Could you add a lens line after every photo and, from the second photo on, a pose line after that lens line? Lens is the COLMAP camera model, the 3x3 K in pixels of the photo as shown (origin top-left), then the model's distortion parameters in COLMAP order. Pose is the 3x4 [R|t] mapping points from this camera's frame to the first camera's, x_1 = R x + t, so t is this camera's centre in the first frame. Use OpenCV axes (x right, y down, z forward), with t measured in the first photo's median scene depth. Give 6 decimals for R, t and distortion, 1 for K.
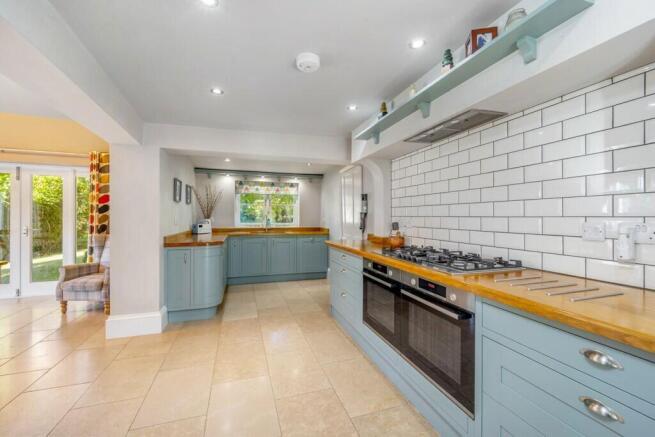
lens RADIAL K [[273.1, 0, 329.3], [0, 273.1, 217.2], [0, 0, 1]] dist [-0.009997, 0.000317]
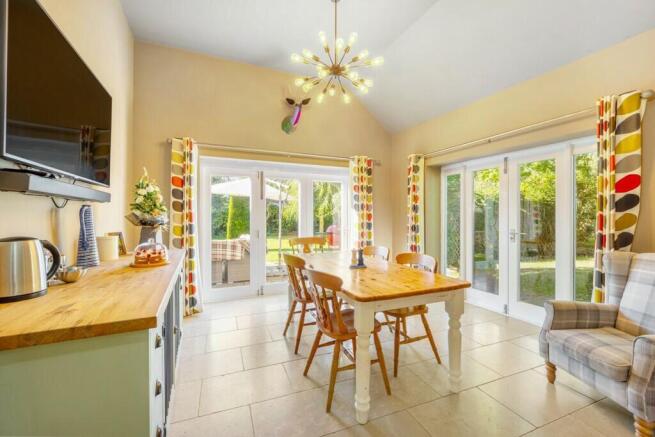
lens RADIAL K [[273.1, 0, 329.3], [0, 273.1, 217.2], [0, 0, 1]] dist [-0.009997, 0.000317]
pose [[0.070225, -0.001953, -0.997529, -0.366990], [0.000993, 0.999998, -0.001888, -0.002291], [0.997531, -0.000858, 0.070227, 0.409299]]
